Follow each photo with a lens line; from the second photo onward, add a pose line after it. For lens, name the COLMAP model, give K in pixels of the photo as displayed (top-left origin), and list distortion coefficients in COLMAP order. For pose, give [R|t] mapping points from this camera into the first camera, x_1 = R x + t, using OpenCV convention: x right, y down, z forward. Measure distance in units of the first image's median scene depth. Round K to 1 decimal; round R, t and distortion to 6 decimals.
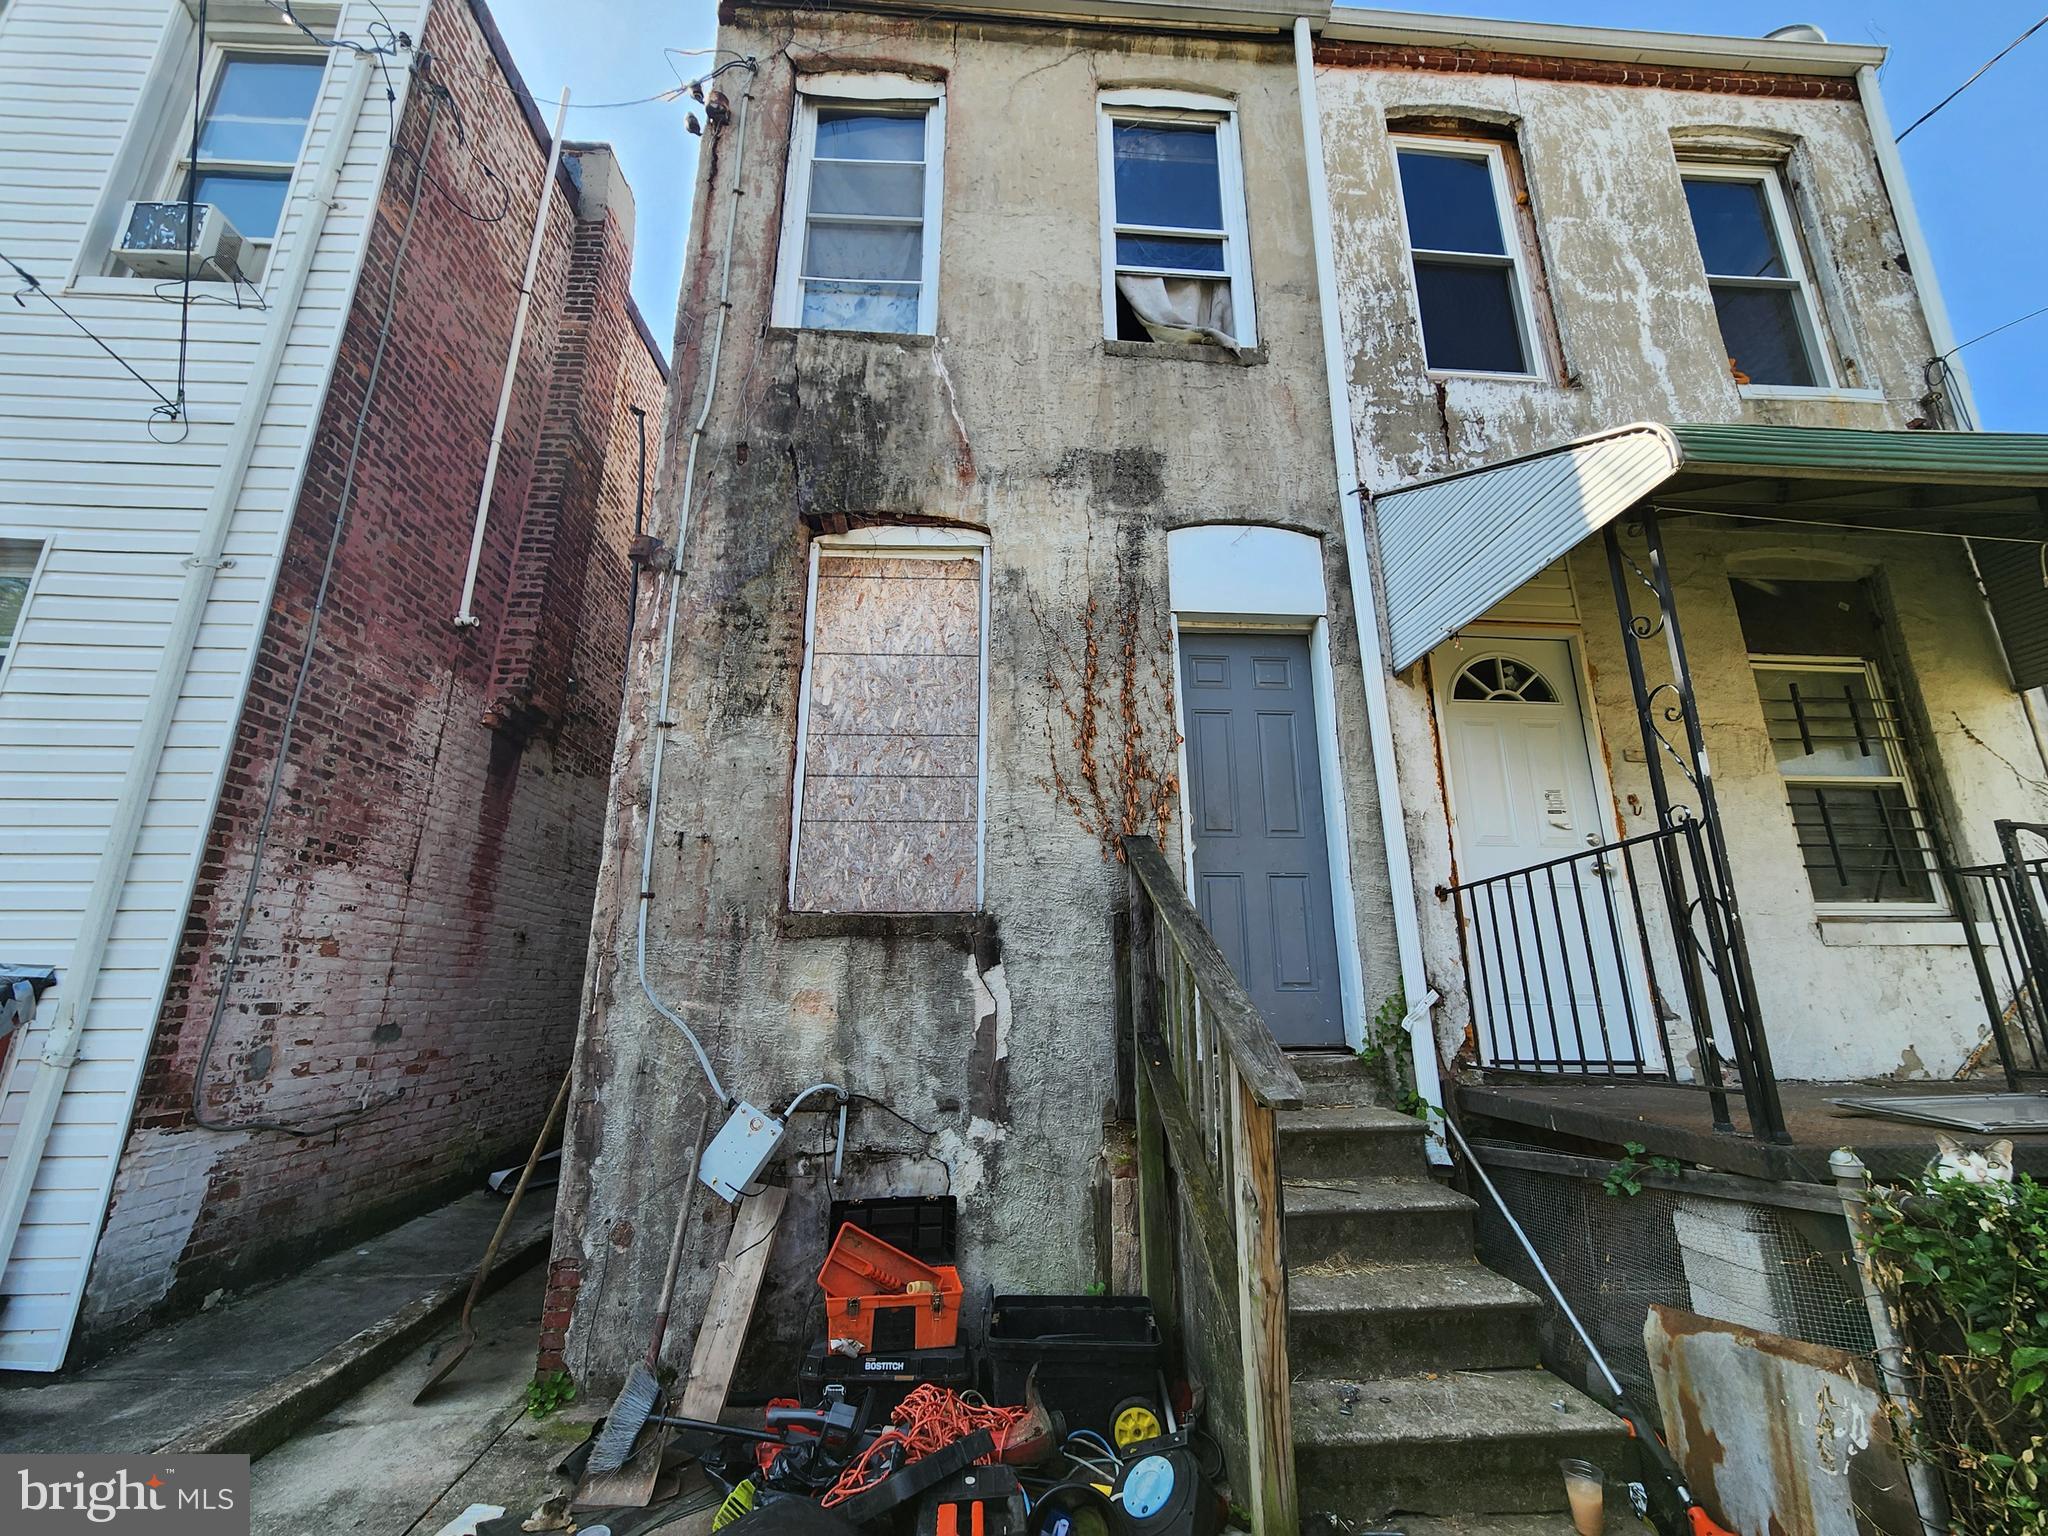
lens RADIAL K [[829.1, 0, 1021.2], [0, 829.1, 761.0], [0, 0, 1]] dist [-0.002570, 0.000262]
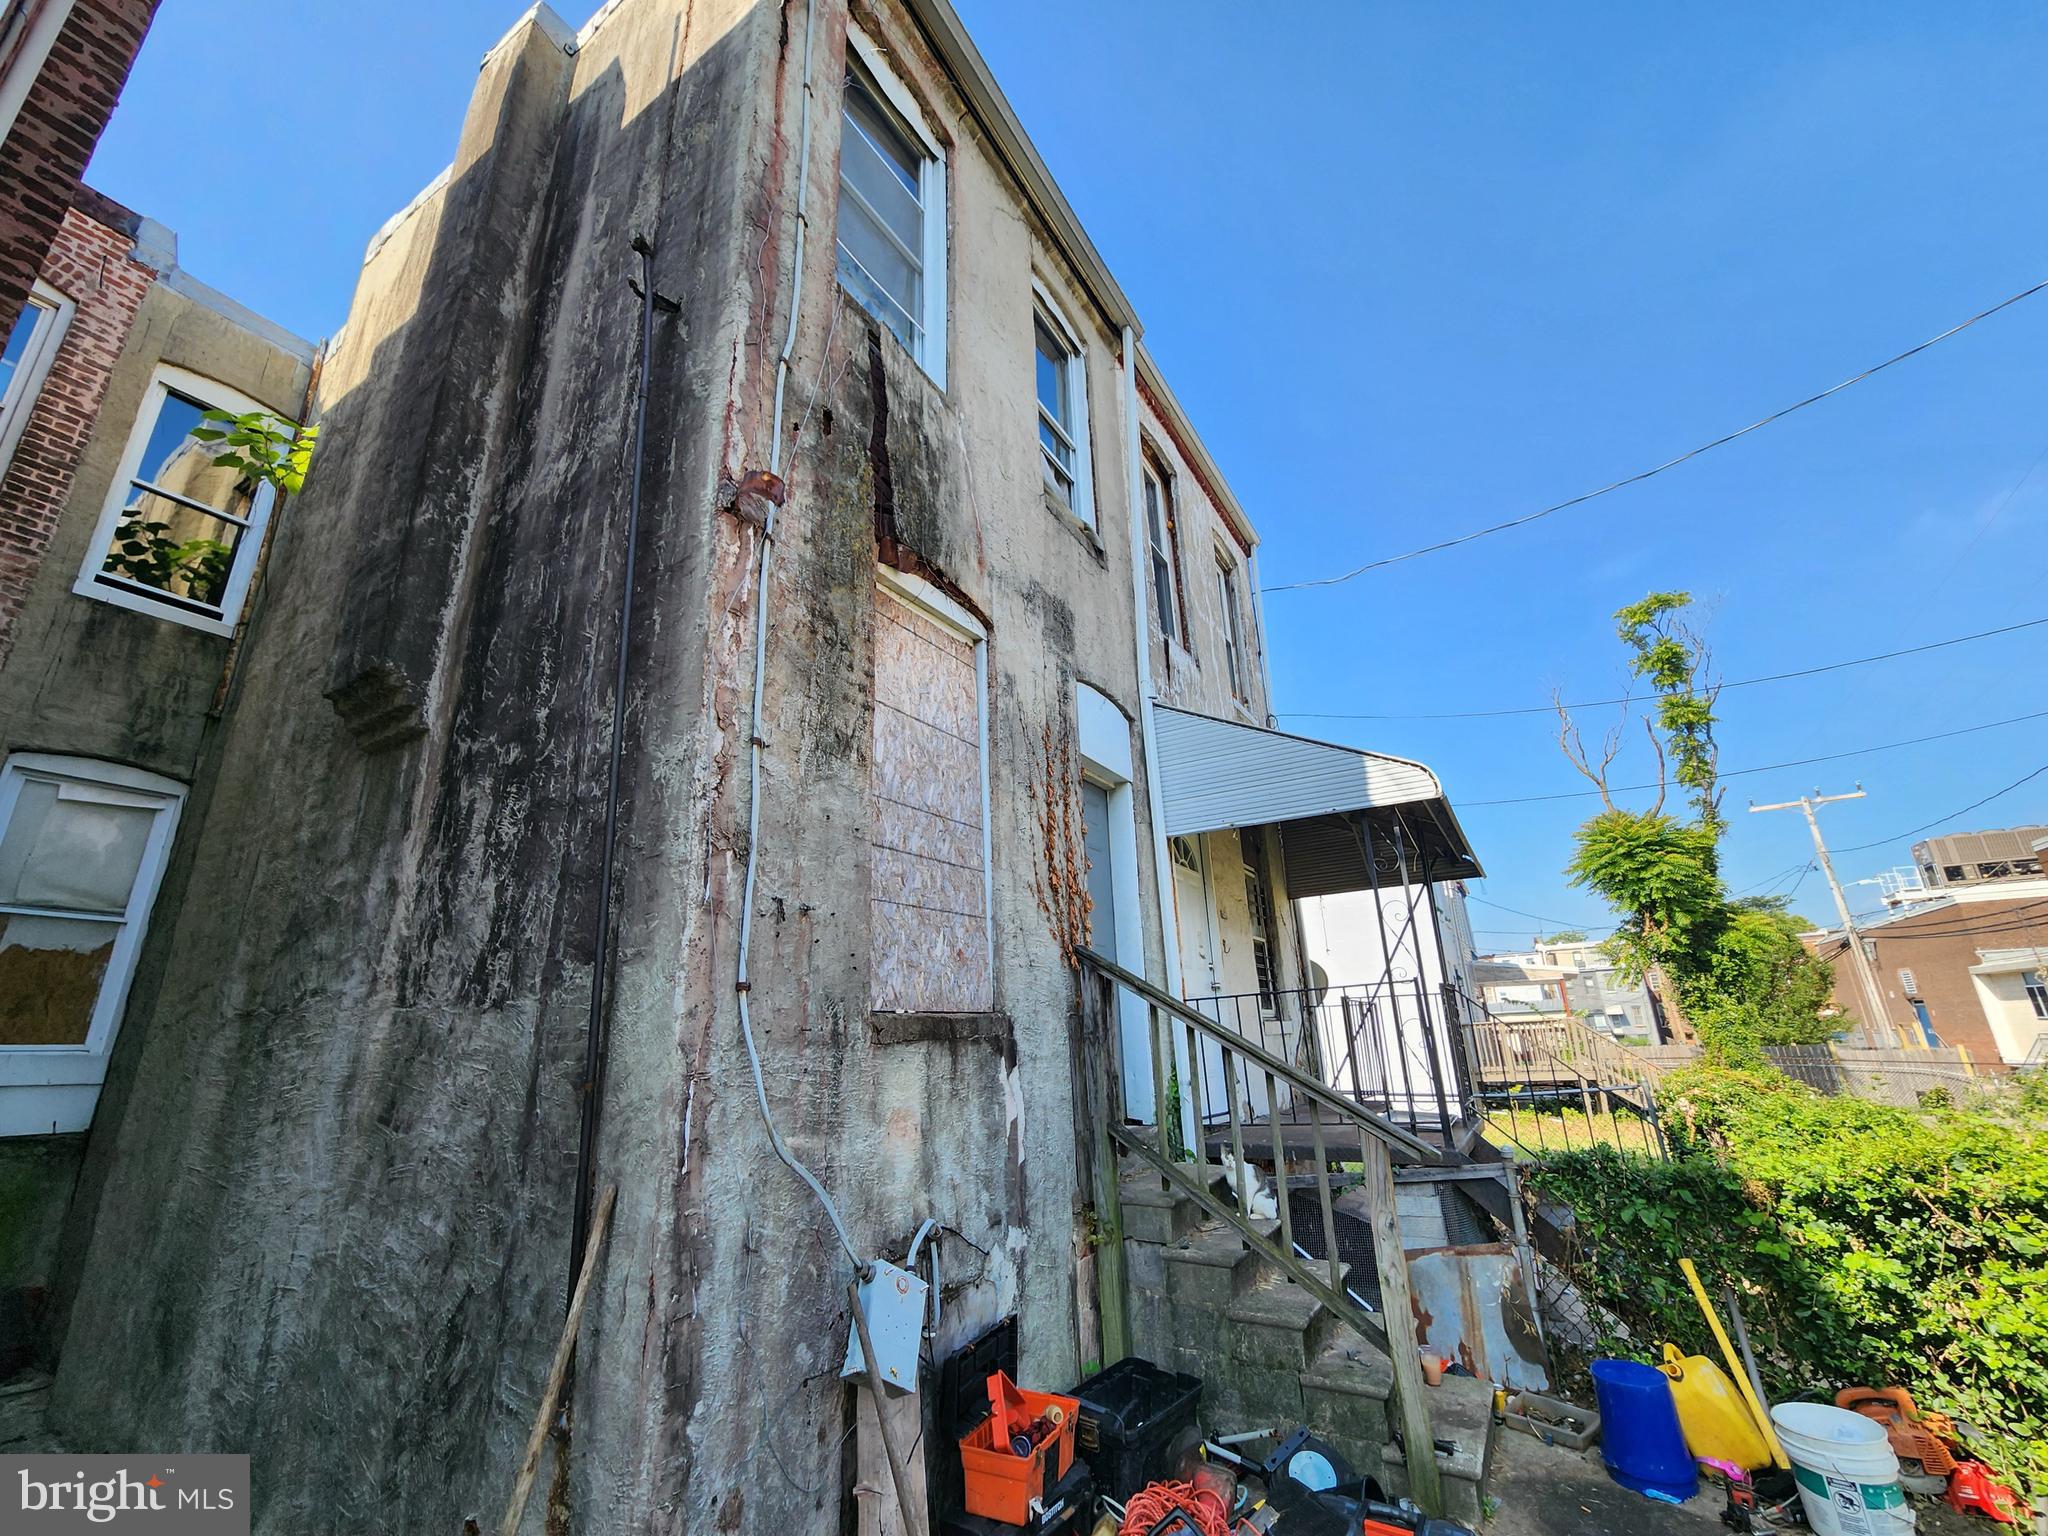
lens RADIAL K [[843.8, 0, 1040.4], [0, 843.8, 772.8], [0, 0, 1]] dist [-0.000527, -0.002739]
pose [[0.558879, 0.233231, 0.795775, -0.843038], [-0.177421, 0.971042, -0.159996, 0.053177], [-0.810047, -0.051769, 0.584075, 0.365370]]
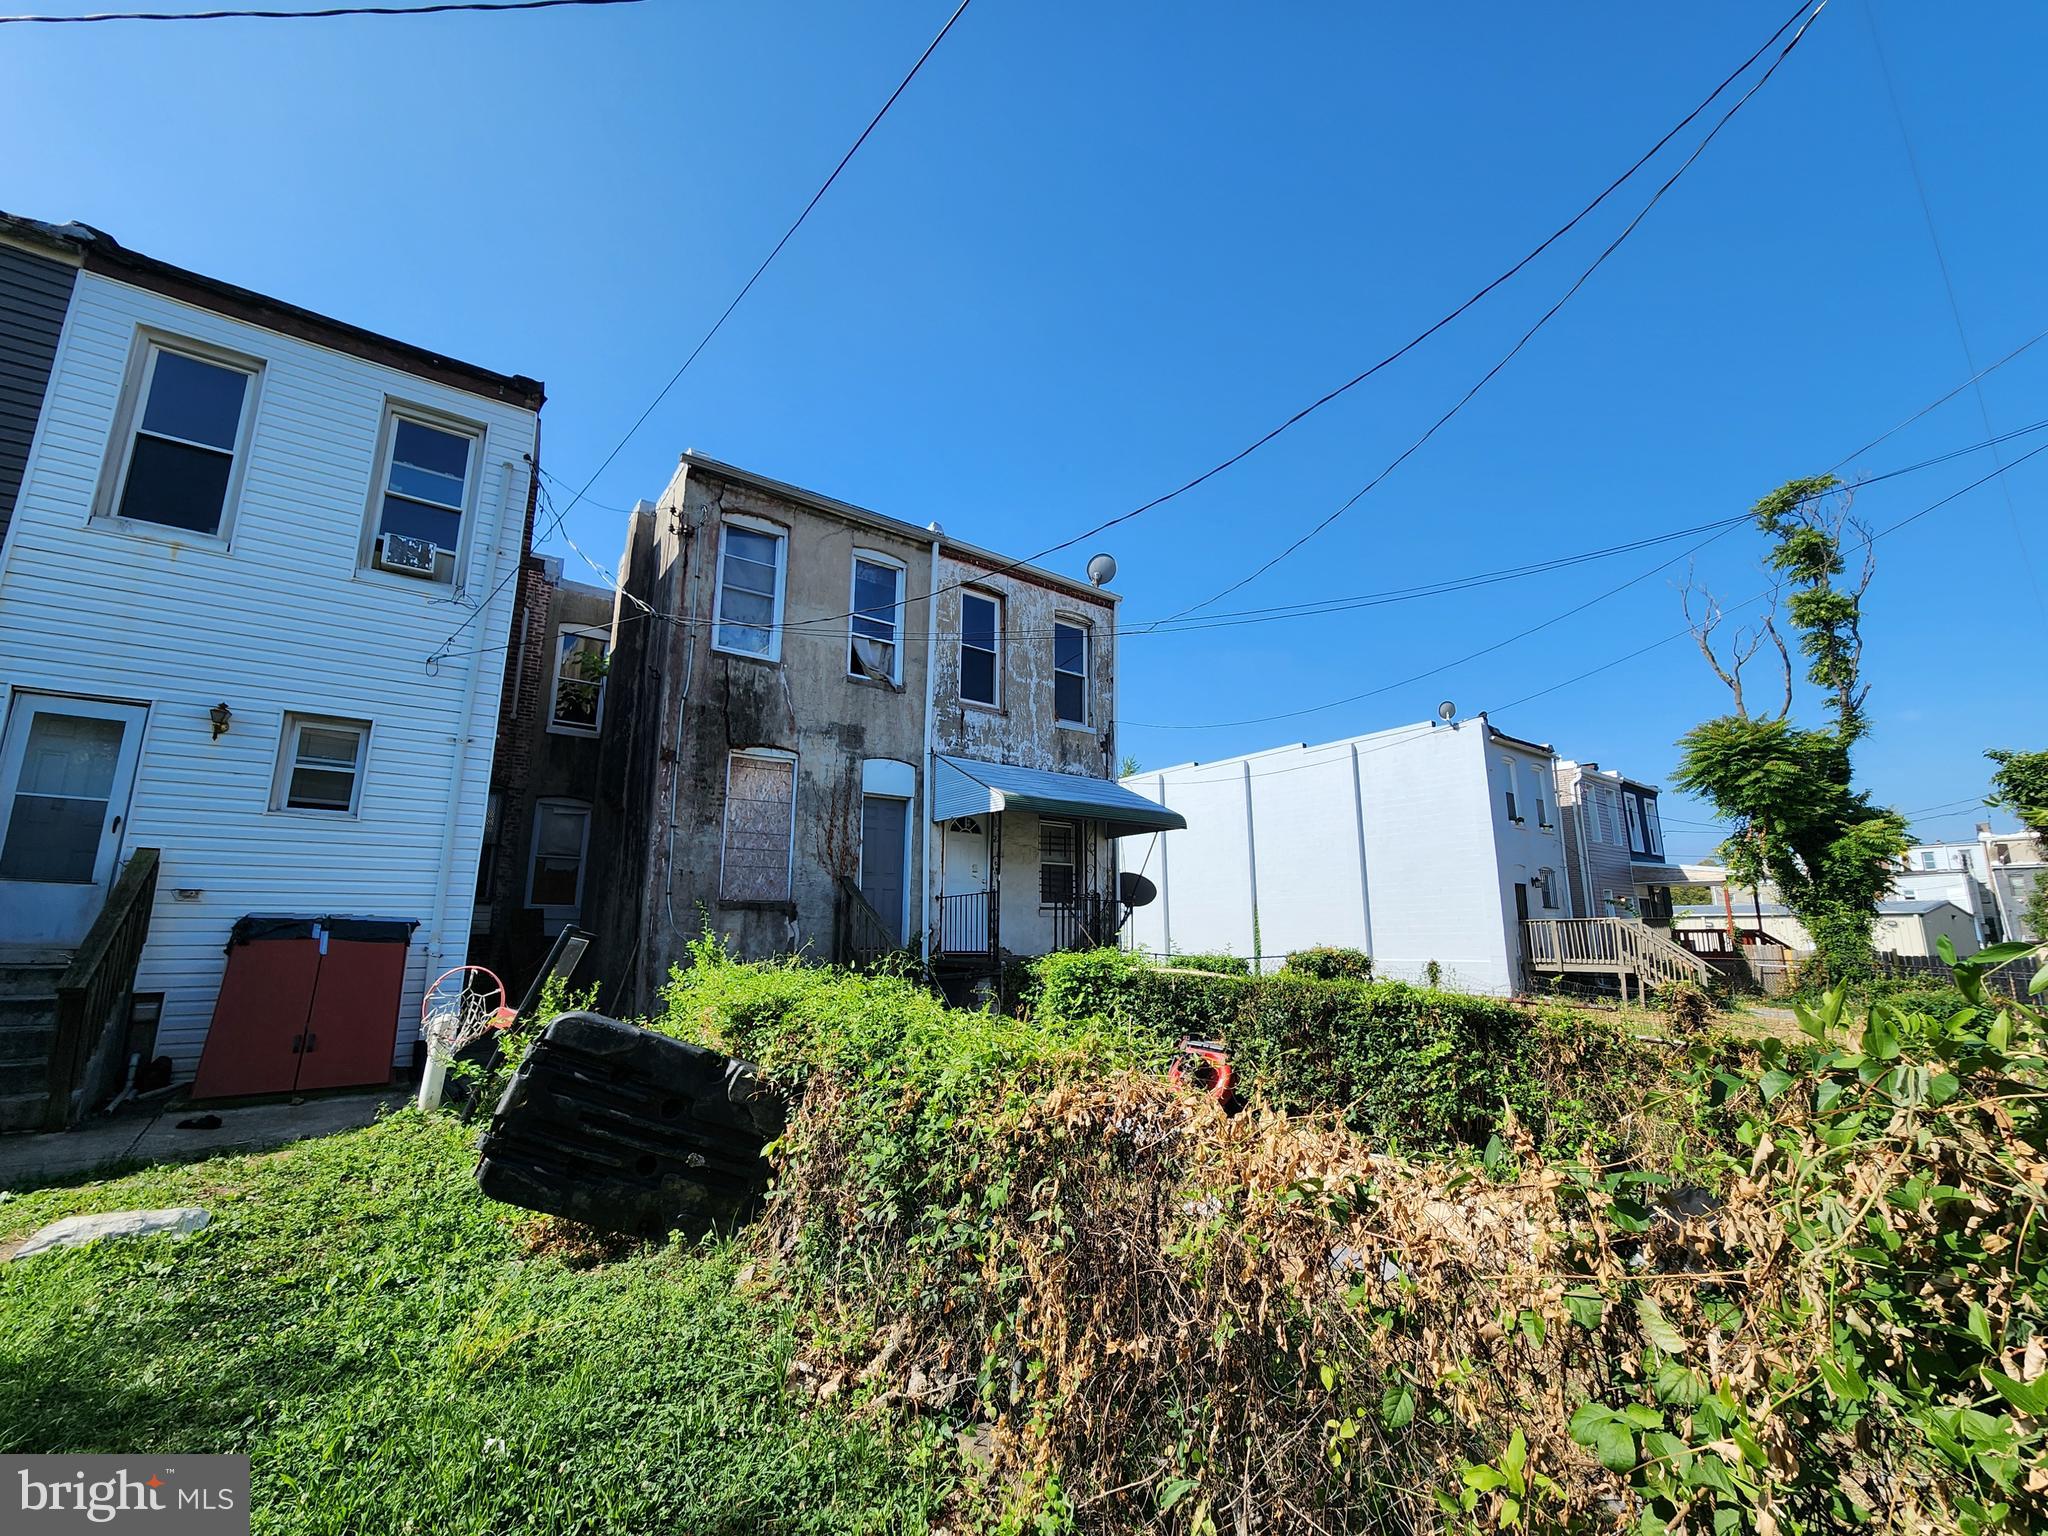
lens RADIAL K [[843.8, 0, 1040.4], [0, 843.8, 772.8], [0, 0, 1]] dist [-0.000527, -0.002739]
pose [[0.830249, 0.103822, 0.547638, -0.906630], [-0.144183, 0.989063, 0.031081, -0.438283], [-0.538421, -0.104765, 0.836138, -1.716683]]
